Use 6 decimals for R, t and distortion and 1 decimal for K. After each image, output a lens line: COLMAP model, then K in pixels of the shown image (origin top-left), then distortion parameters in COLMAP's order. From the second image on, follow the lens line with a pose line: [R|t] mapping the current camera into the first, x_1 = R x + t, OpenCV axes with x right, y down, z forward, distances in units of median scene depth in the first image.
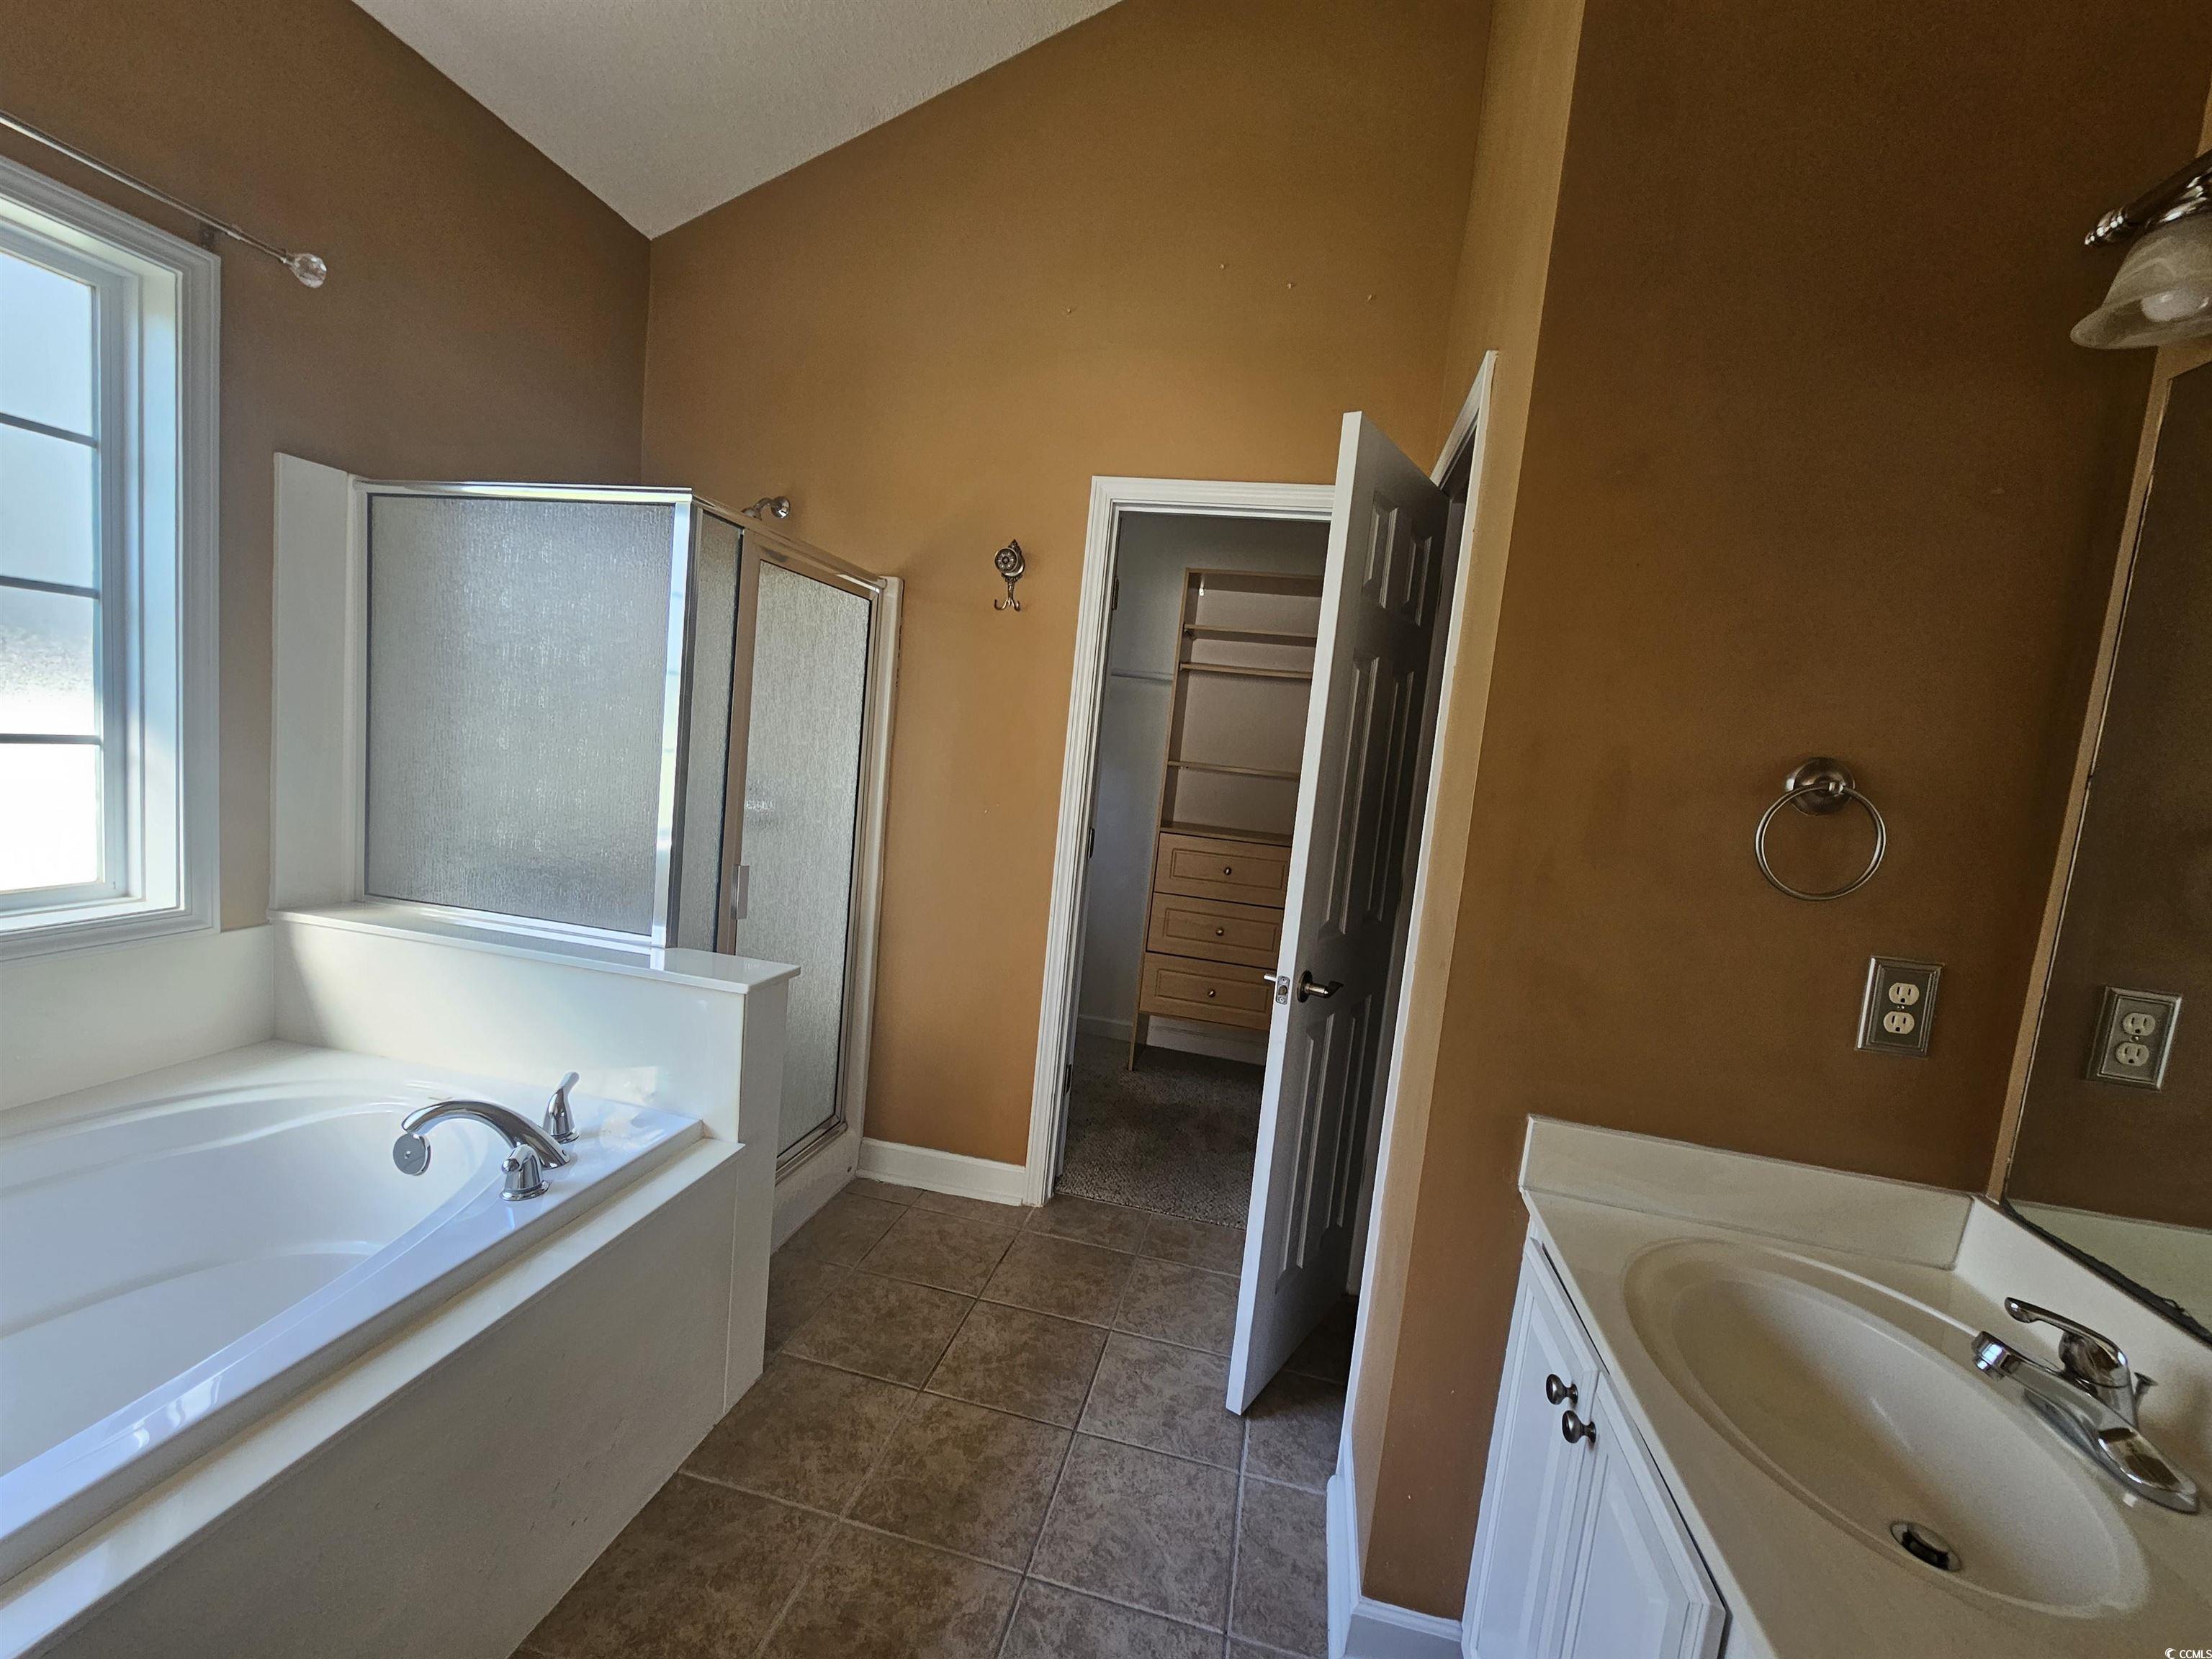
lens RADIAL K [[900.6, 0, 1106.0], [0, 900.6, 829.5], [0, 0, 1]] dist [-0.001005, -0.000242]
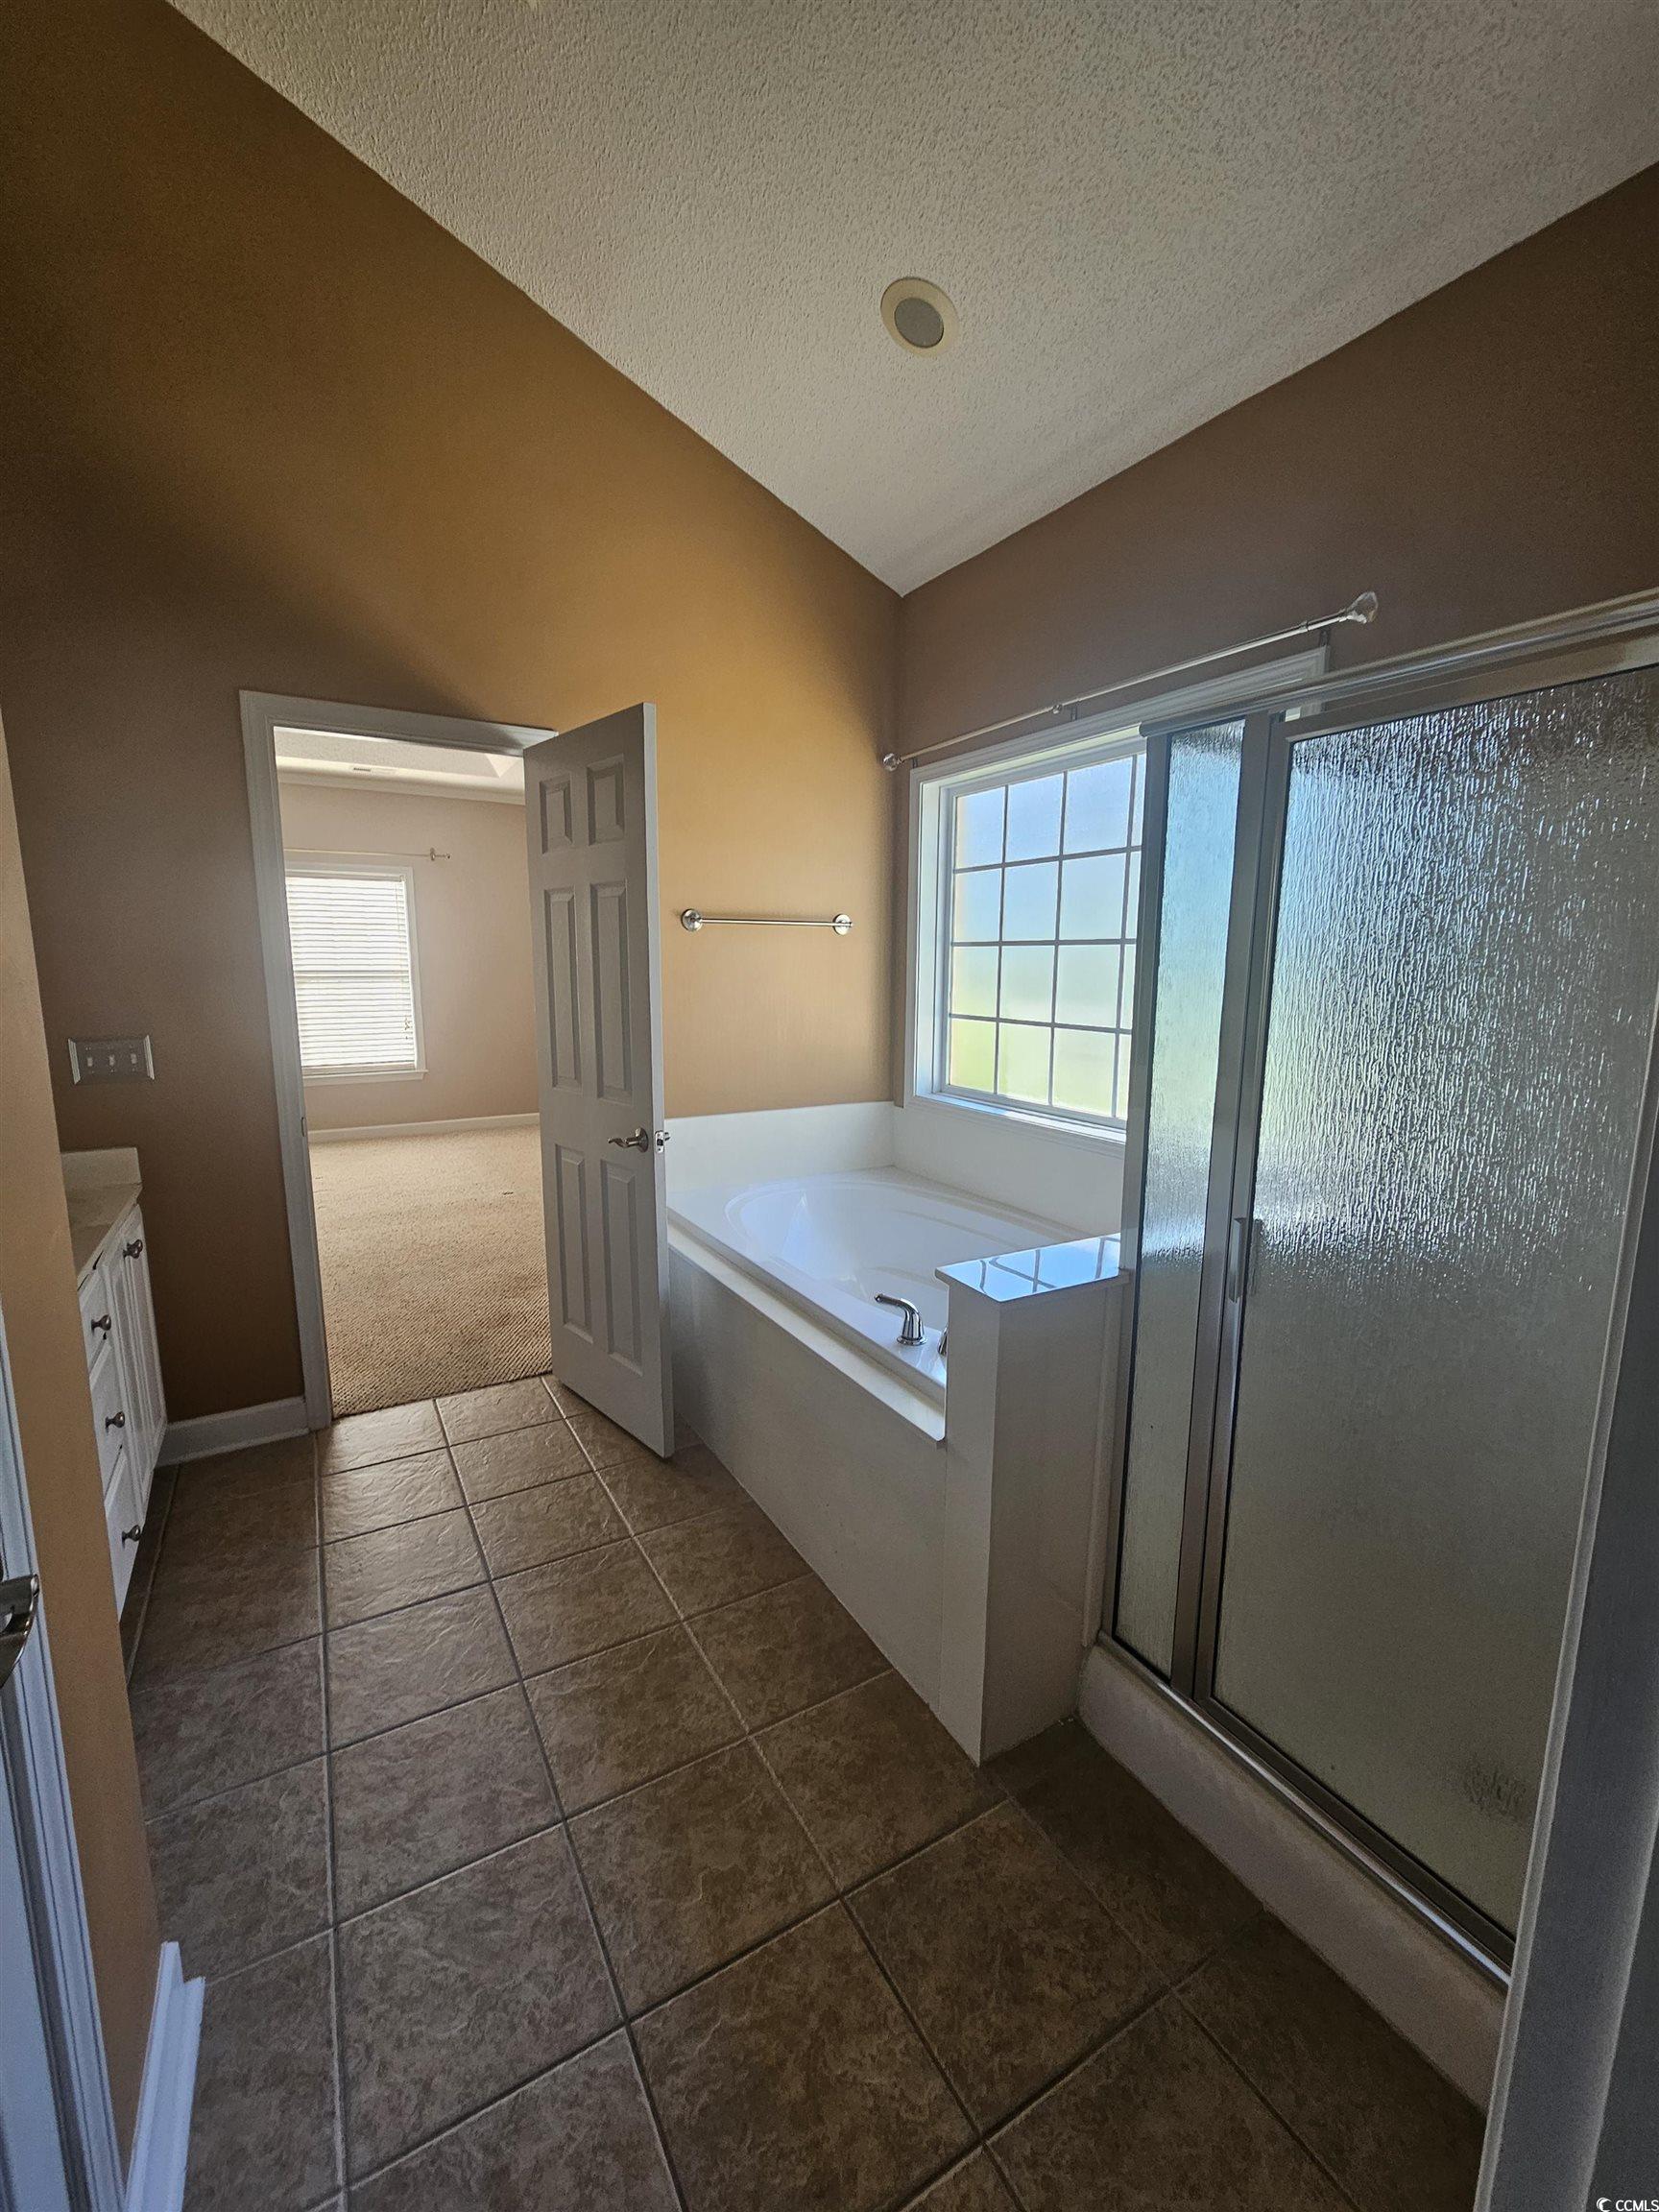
lens RADIAL K [[900.6, 0, 829.5], [0, 900.6, 1106.0], [0, 0, 1]] dist [-0.001005, -0.000242]
pose [[-0.729044, 0.000745, -0.684466, 0.337603], [-0.147559, 0.976314, 0.158233, -0.129717], [0.668372, 0.216358, -0.711666, 1.552621]]
